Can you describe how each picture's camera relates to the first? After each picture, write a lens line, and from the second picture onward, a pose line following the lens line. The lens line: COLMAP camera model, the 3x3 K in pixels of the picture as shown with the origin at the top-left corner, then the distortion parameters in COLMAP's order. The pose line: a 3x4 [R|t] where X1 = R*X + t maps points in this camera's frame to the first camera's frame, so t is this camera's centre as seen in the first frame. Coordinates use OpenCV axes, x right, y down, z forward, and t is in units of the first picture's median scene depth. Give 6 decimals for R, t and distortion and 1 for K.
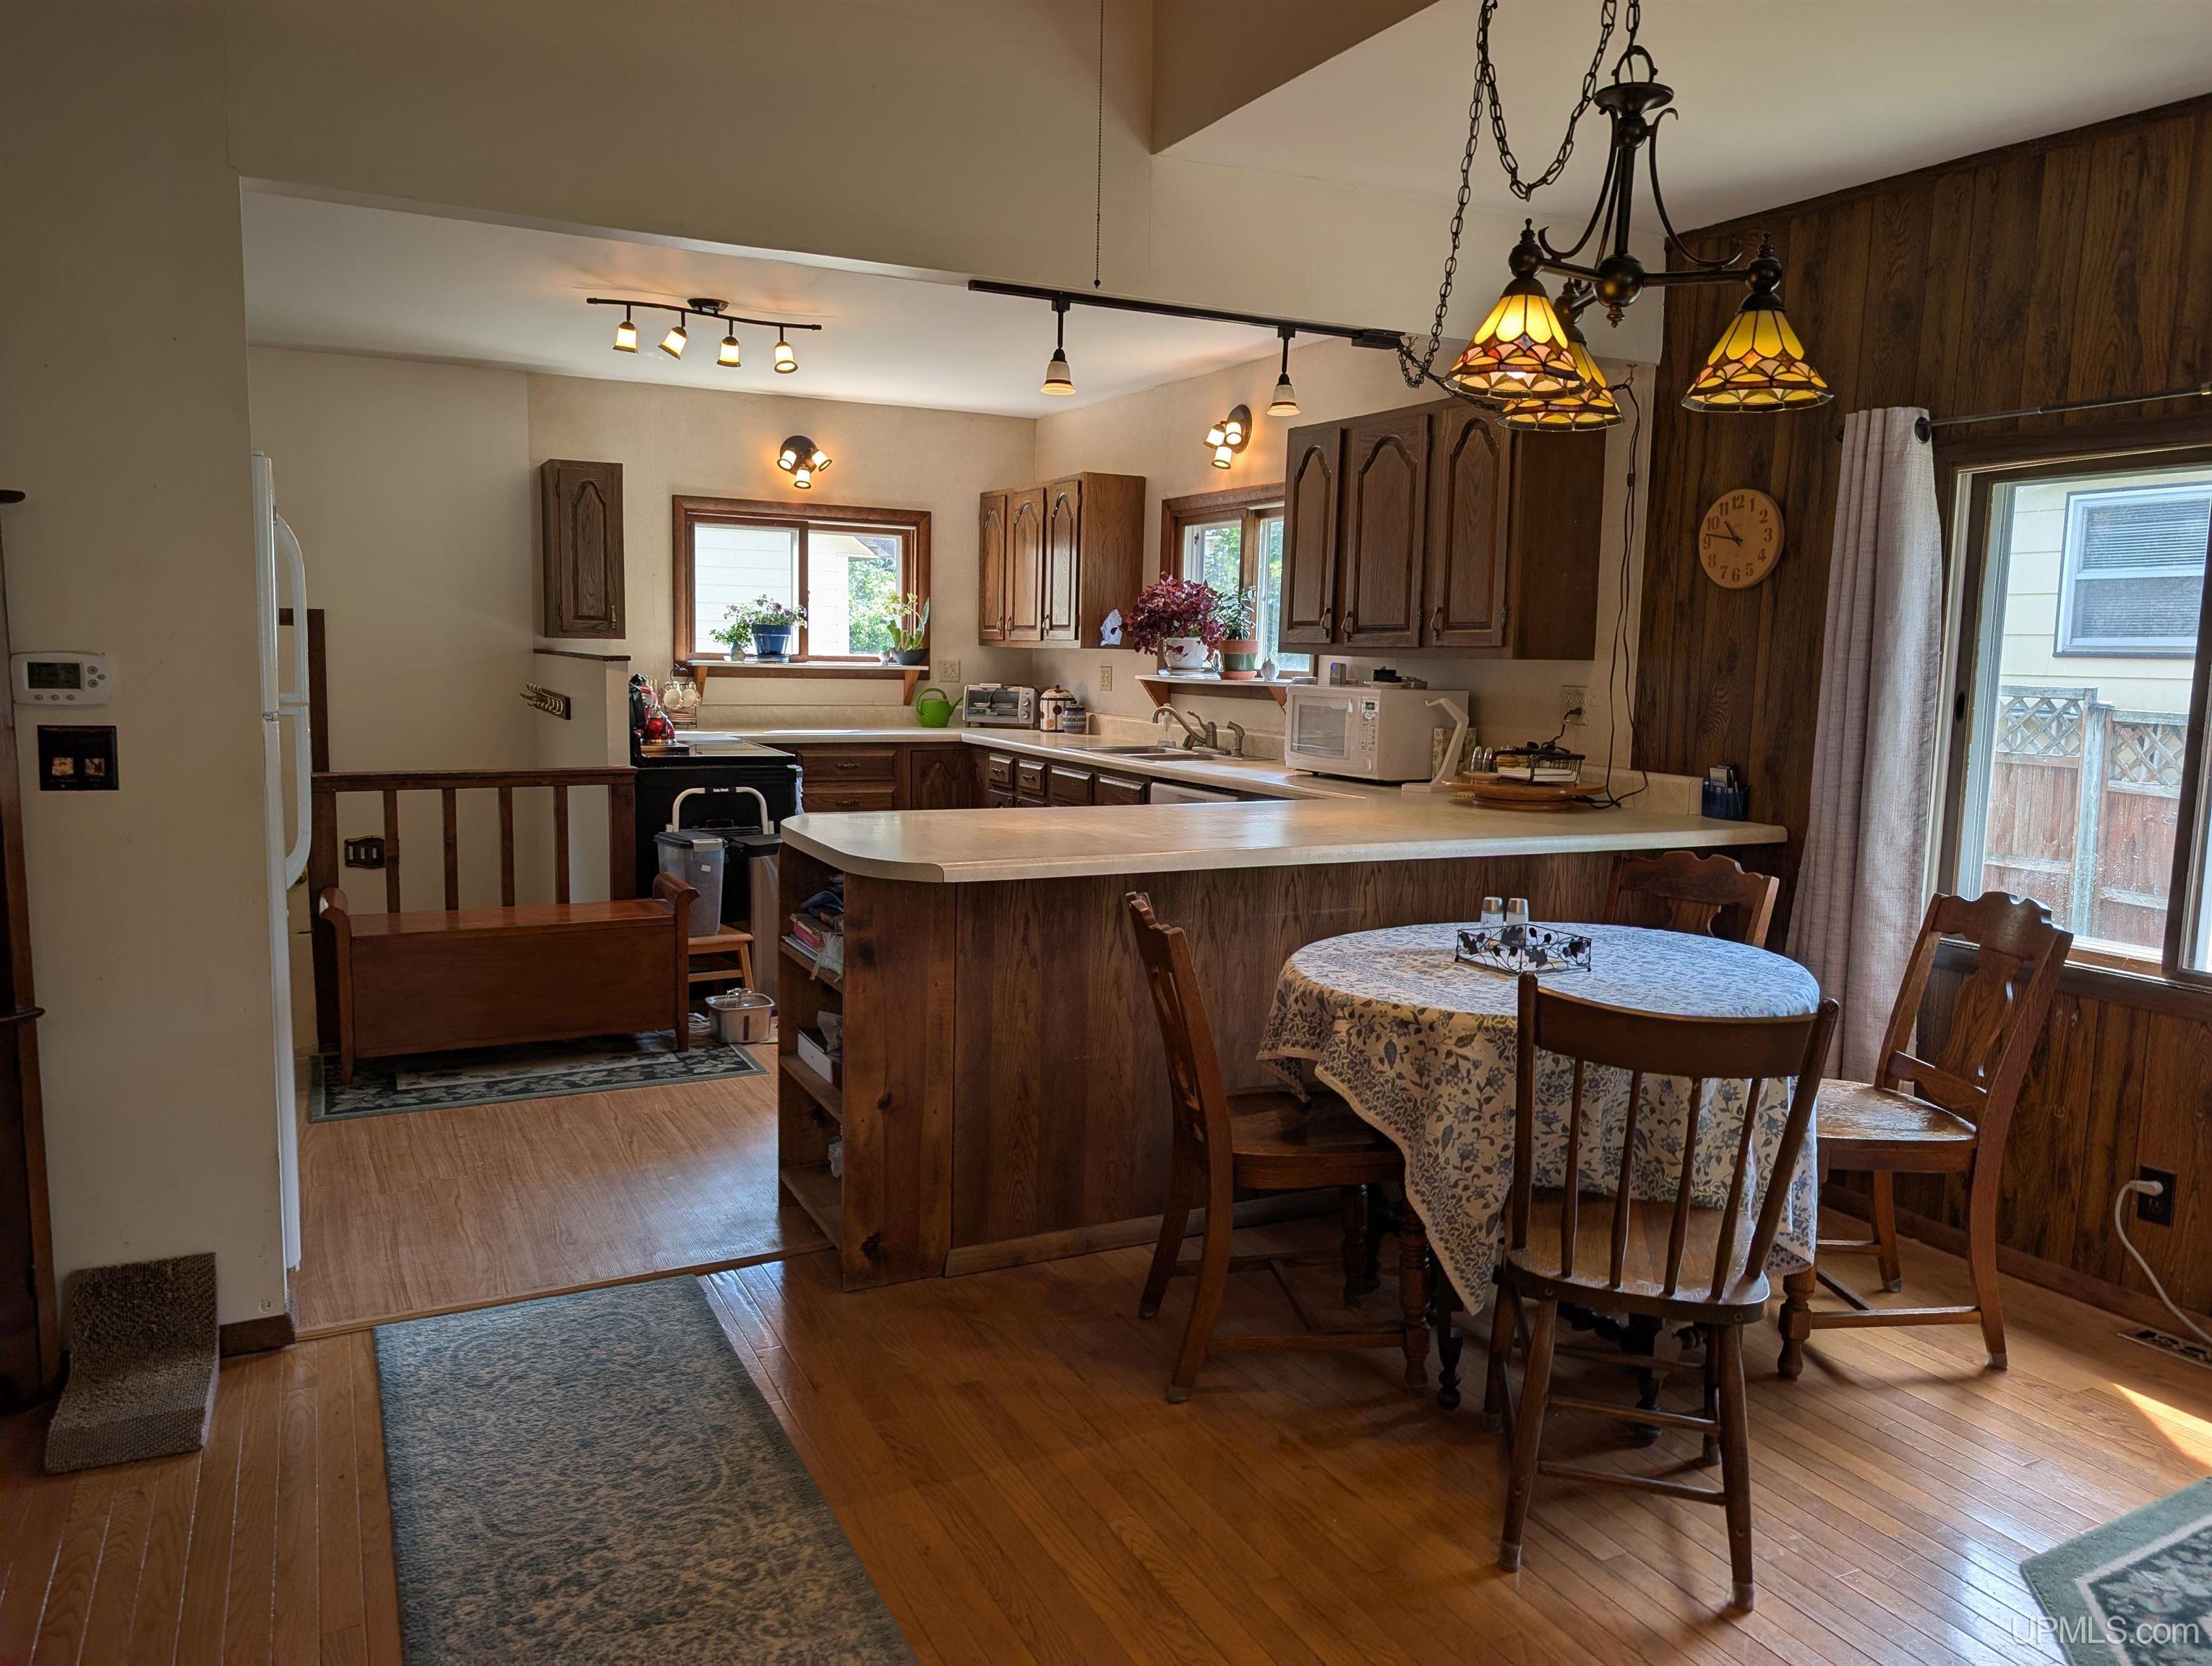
lens RADIAL K [[1565.4, 0, 1106.0], [0, 1565.4, 833.0], [0, 0, 1]] dist [0.020462, 0.000865]
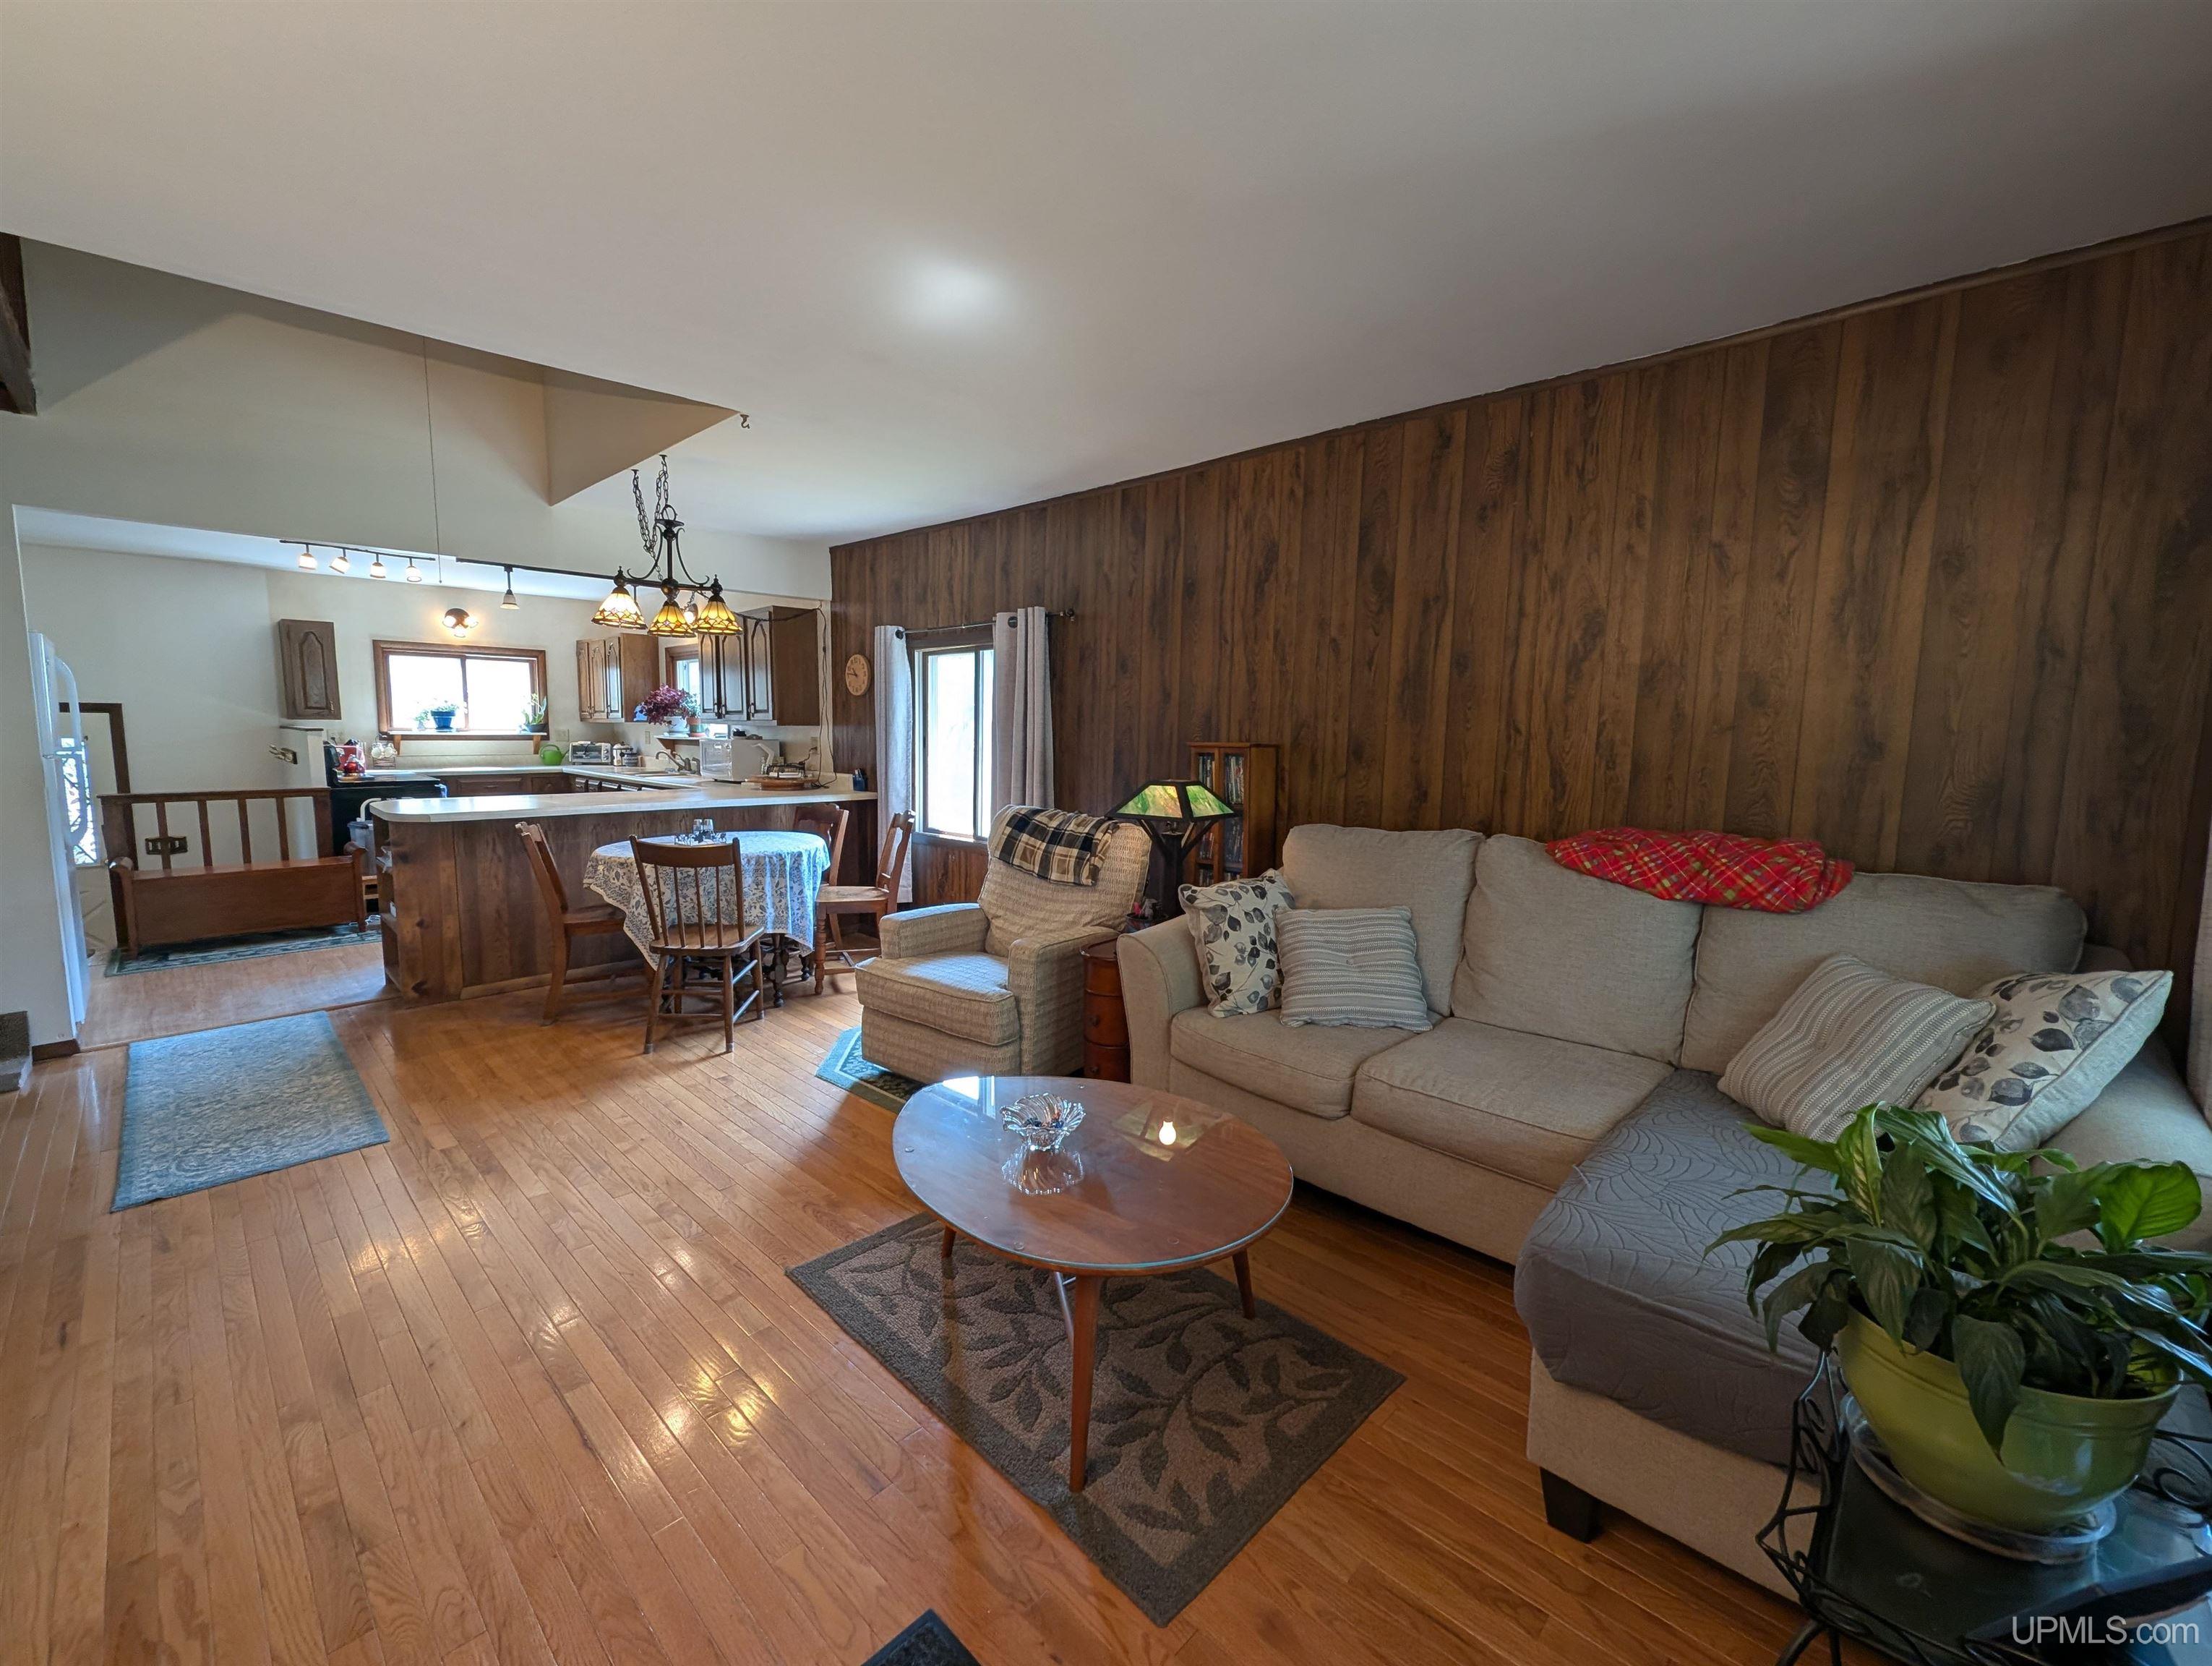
lens RADIAL K [[906.4, 0, 1106.0], [0, 906.4, 833.0], [0, 0, 1]] dist [0.003344, -0.000112]
pose [[0.946043, -0.047617, 0.320524, 0.248343], [0.046257, 0.998859, 0.011860, 0.046925], [-0.320723, 0.003606, 0.947166, -0.363196]]
